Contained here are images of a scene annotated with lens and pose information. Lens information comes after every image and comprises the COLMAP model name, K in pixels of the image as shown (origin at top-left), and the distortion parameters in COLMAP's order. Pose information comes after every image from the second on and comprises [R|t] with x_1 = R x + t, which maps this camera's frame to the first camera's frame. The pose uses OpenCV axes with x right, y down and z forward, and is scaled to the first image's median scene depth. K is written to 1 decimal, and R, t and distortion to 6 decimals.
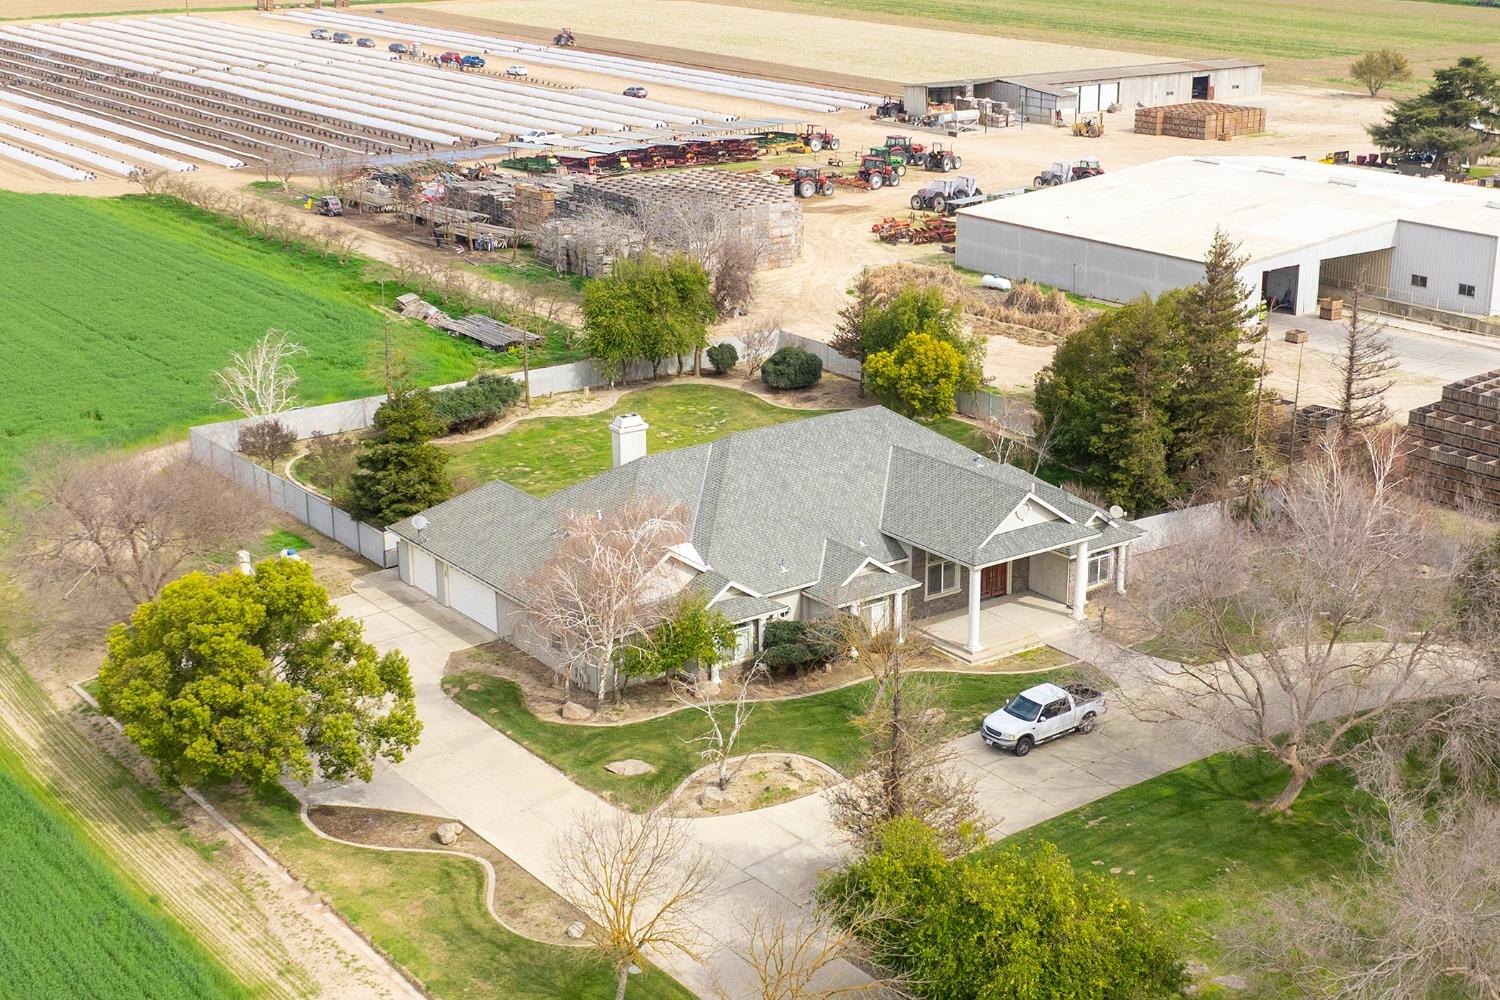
lens RADIAL K [[2081.8, 0, 874.8], [0, 2081.8, 499.9], [0, 0, 1]] dist [-0.024405, -0.003063]
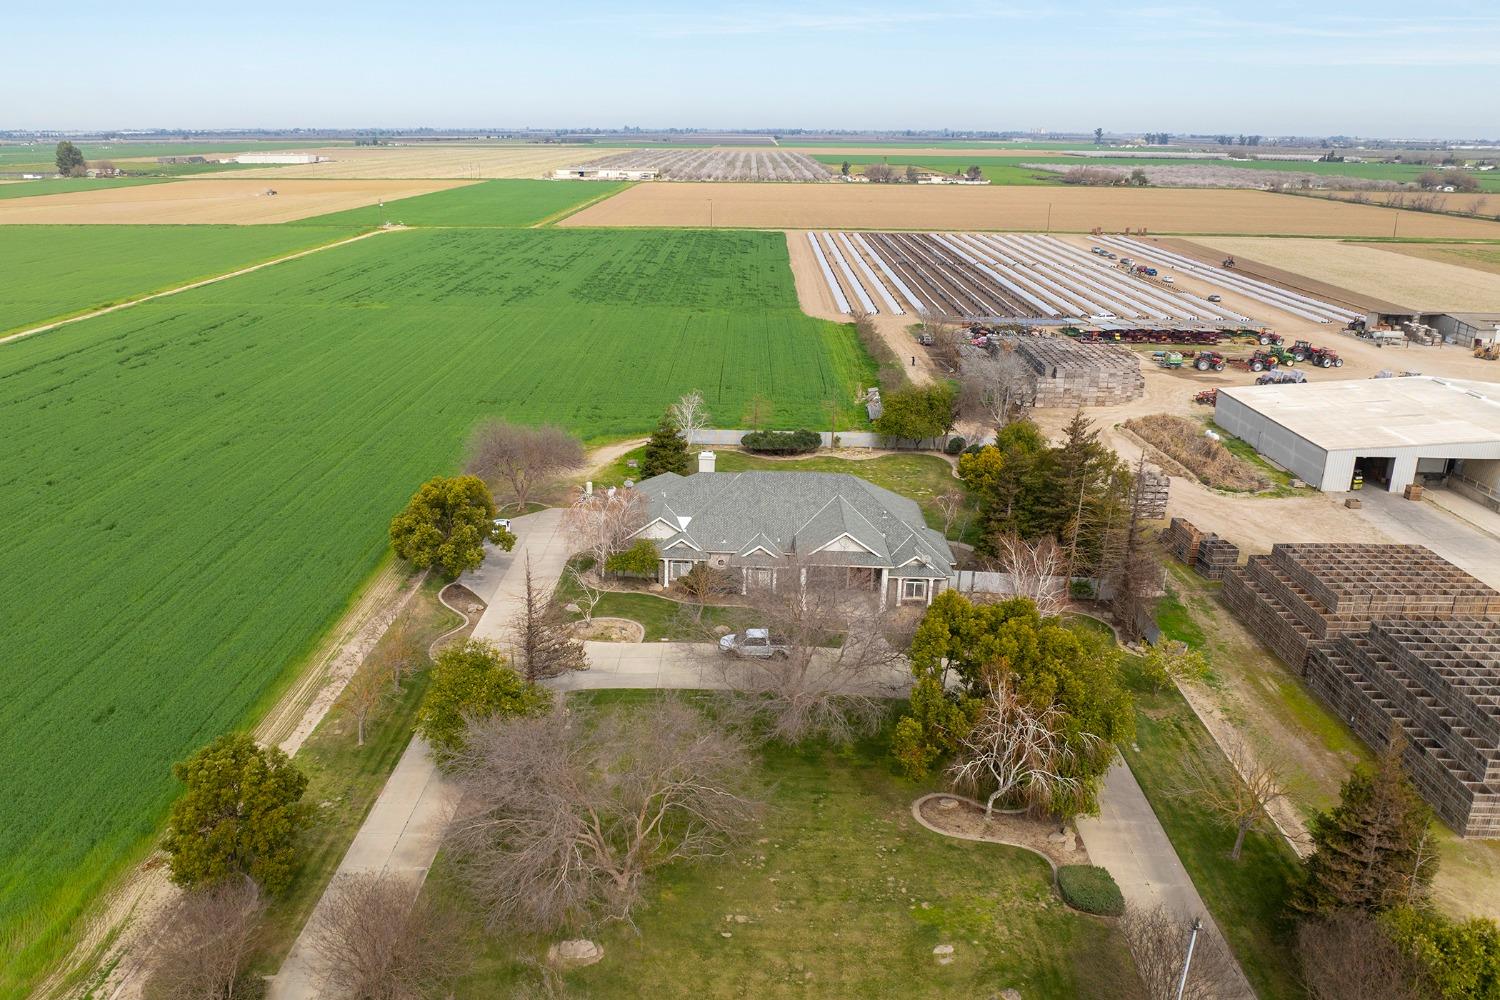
lens RADIAL K [[1144.0, 0, 683.6], [0, 1144.0, 502.7], [0, 0, 1]] dist [-0.034146, 0.000151]
pose [[0.736278, 0.208061, -0.643899, 0.414440], [-0.203765, 0.975560, 0.082230, -0.055477], [0.645271, 0.070660, 0.760679, 0.113954]]
